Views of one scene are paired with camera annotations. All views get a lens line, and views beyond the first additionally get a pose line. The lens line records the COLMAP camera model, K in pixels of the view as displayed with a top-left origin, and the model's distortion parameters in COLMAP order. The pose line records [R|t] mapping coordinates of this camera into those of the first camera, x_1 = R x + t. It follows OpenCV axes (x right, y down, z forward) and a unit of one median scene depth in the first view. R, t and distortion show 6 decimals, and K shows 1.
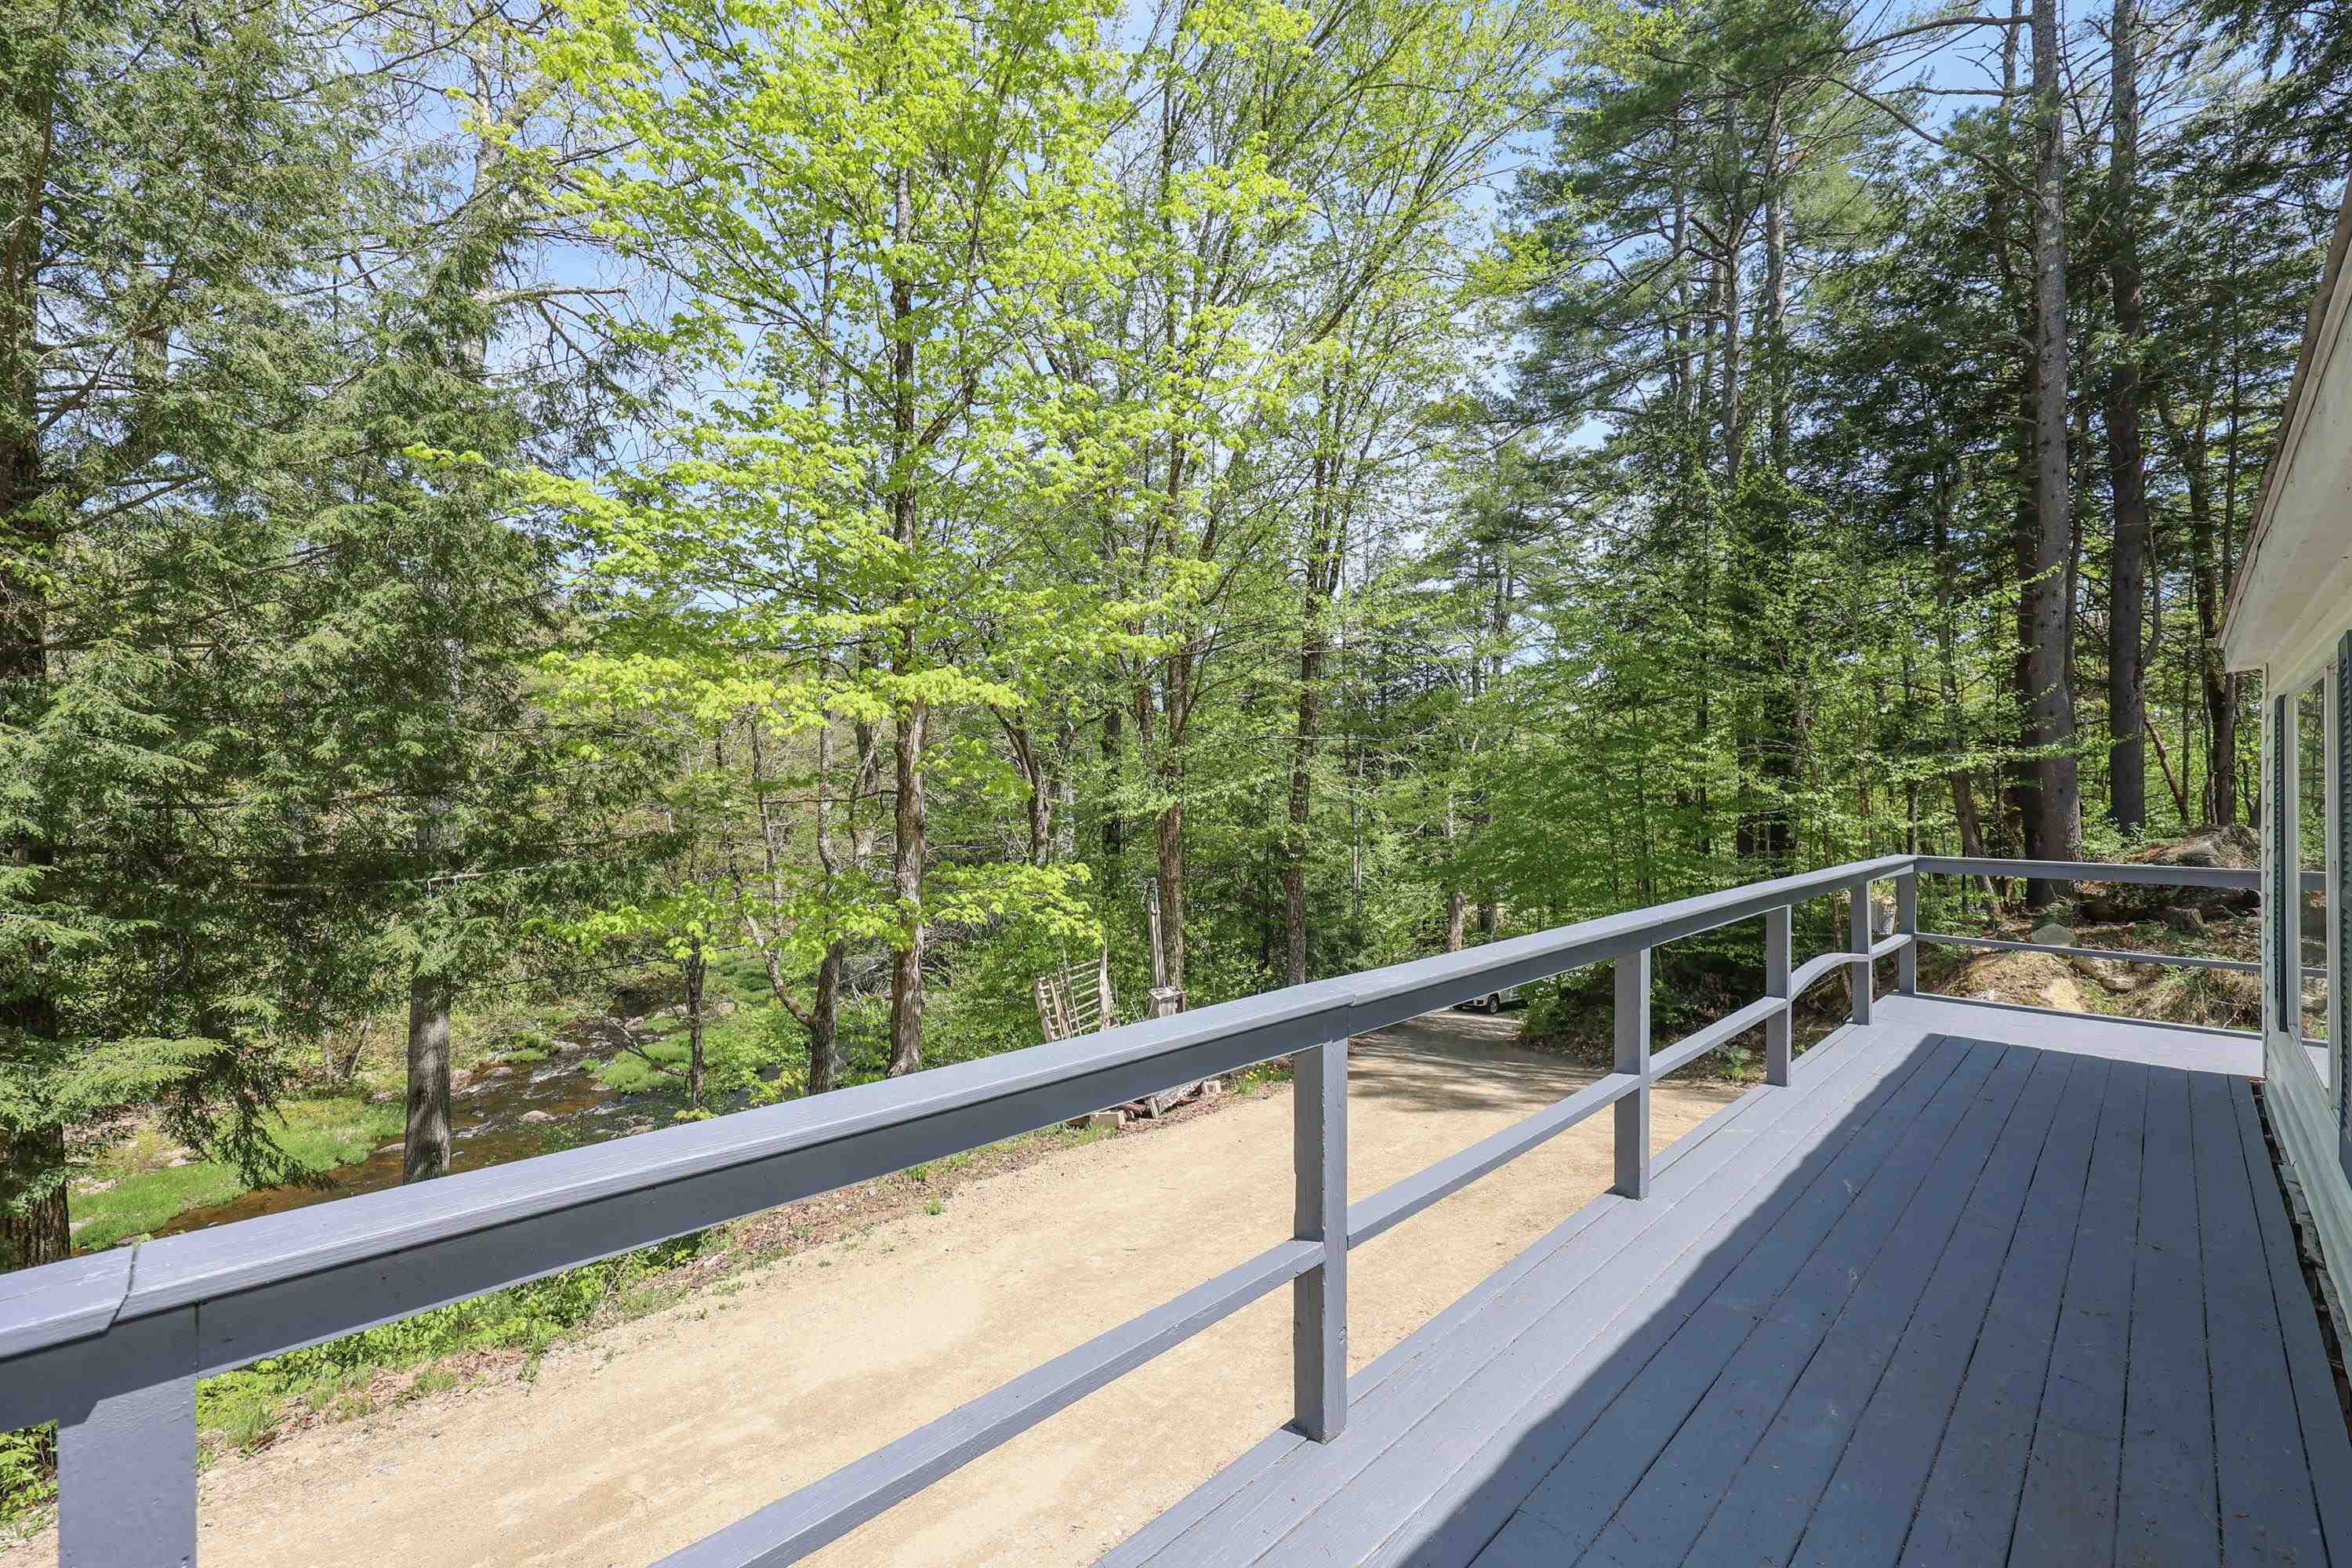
lens RADIAL K [[1010.3, 0, 1193.1], [0, 1010.3, 783.4], [0, 0, 1]] dist [-0.002804, -0.000992]
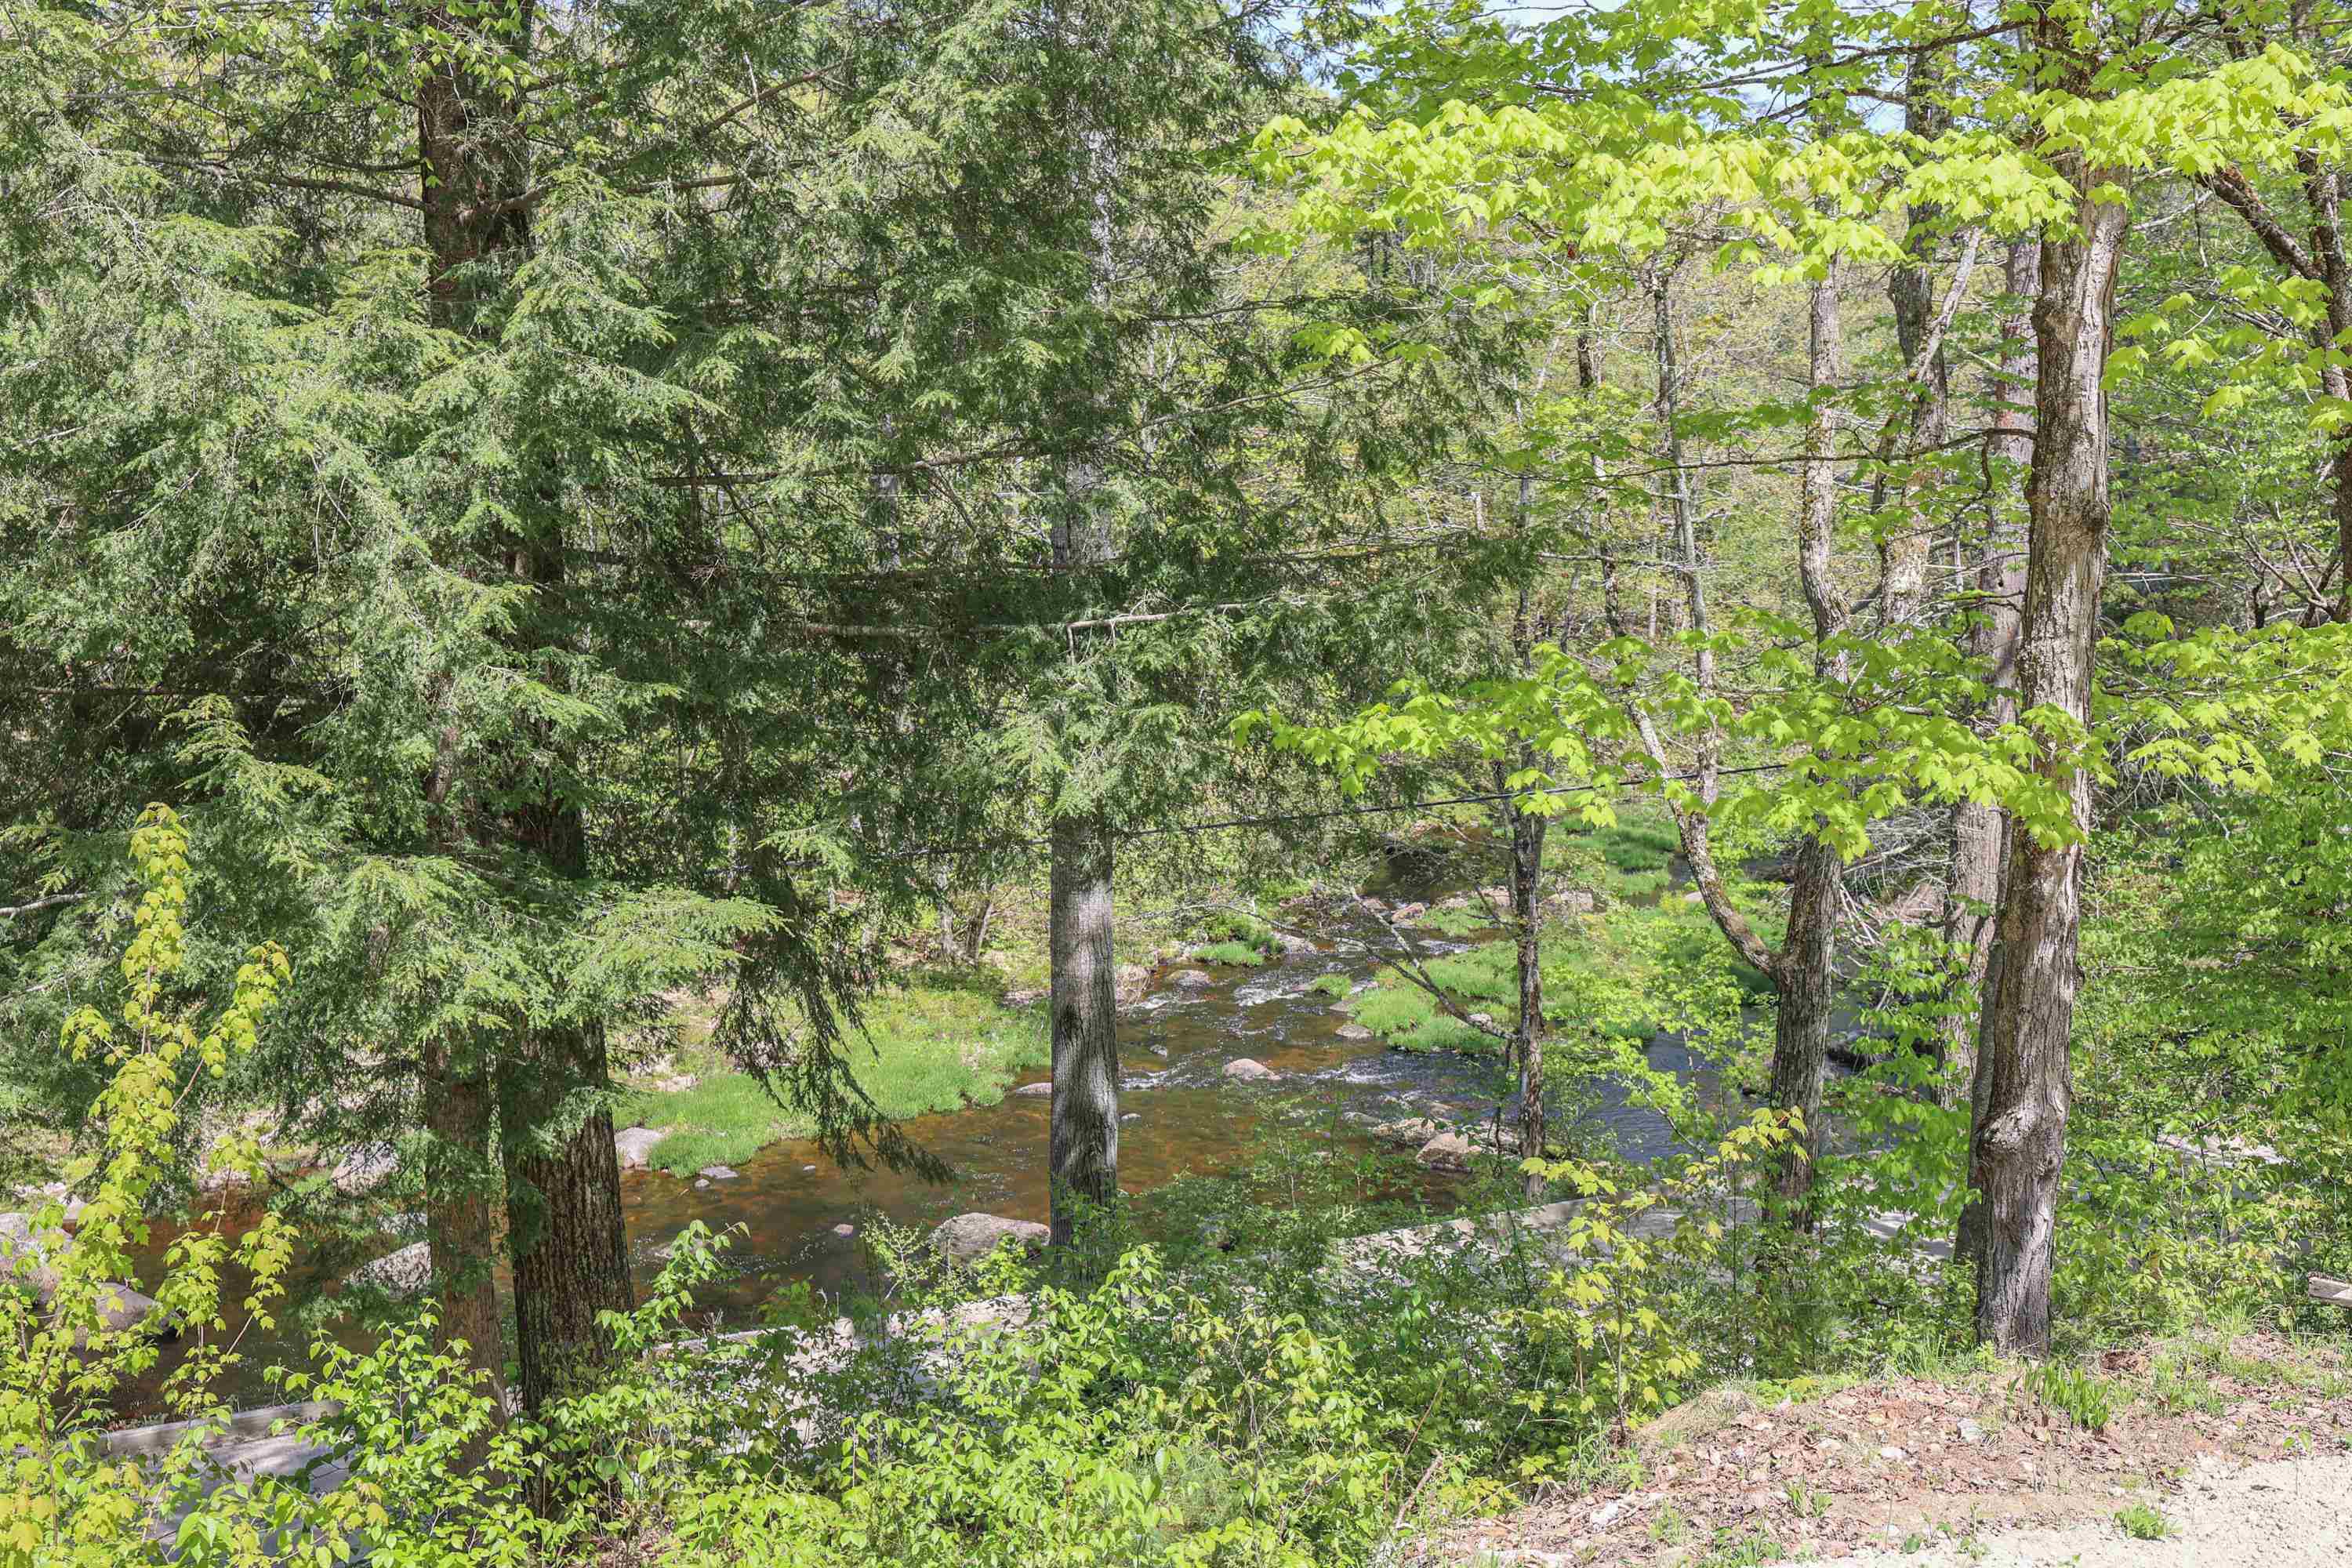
lens RADIAL K [[2241.7, 0, 1186.3], [0, 2241.7, 770.8], [0, 0, 1]] dist [0.000657, 0.007988]
pose [[0.825914, 0.065315, -0.560000, -0.079920], [0.019968, 0.989255, 0.144831, 0.006509], [0.563442, -0.130800, 0.815735, 0.111594]]
